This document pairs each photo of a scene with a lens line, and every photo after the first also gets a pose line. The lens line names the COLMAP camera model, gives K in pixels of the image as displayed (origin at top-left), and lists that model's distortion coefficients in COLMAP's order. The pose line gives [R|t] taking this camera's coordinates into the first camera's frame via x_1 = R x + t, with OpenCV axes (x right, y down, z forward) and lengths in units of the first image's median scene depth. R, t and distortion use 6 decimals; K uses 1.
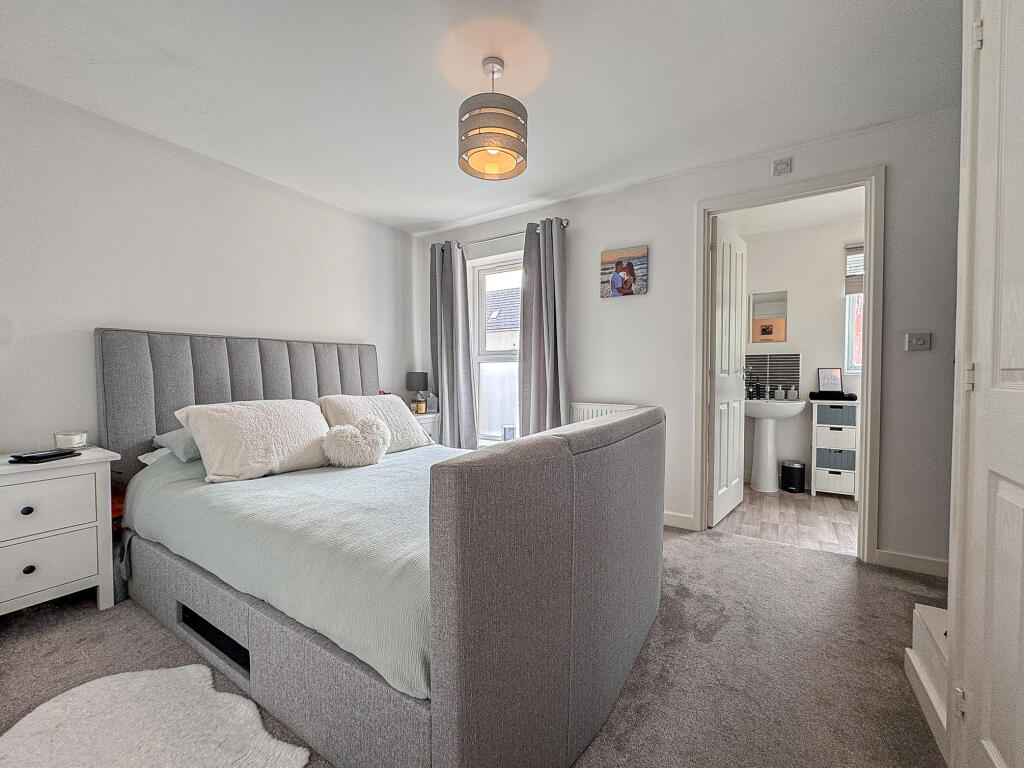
lens RADIAL K [[414.9, 0, 510.3], [0, 414.9, 383.1], [0, 0, 1]] dist [-0.000537, -0.000023]
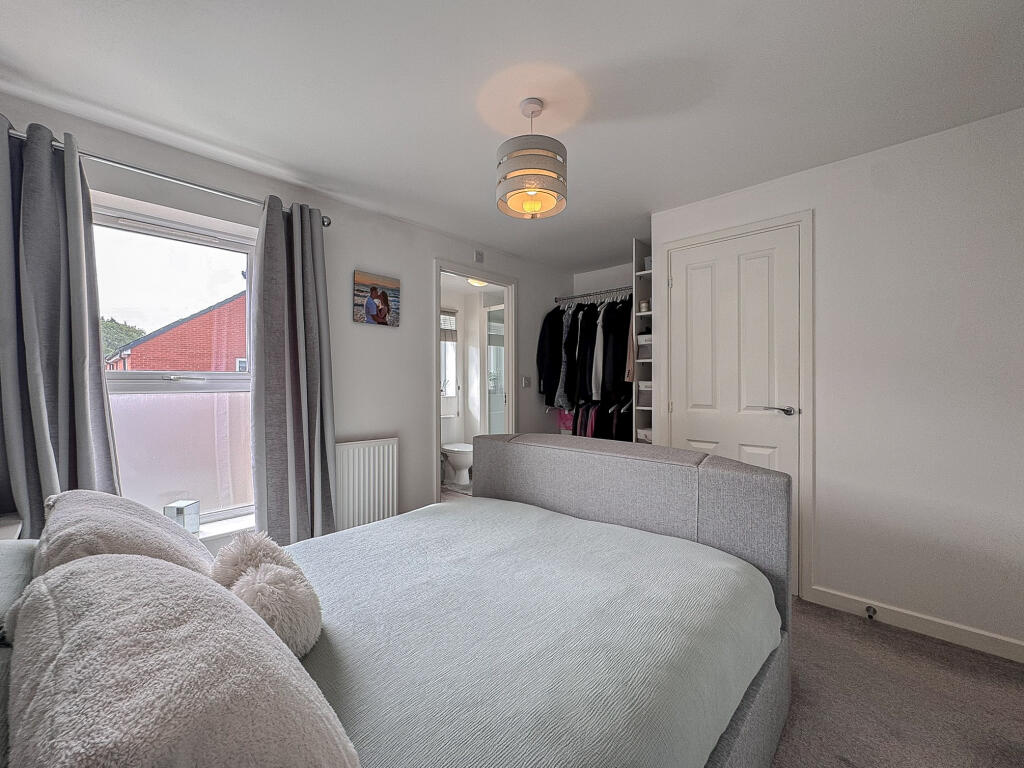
lens RADIAL K [[414.9, 0, 511.1], [0, 414.9, 387.1], [0, 0, 1]] dist [-0.000537, -0.000023]
pose [[0.190851, -0.008372, 0.981583, -0.606425], [0.027251, 0.999623, 0.003228, -0.061708], [-0.981241, 0.026133, 0.191007, 0.523614]]
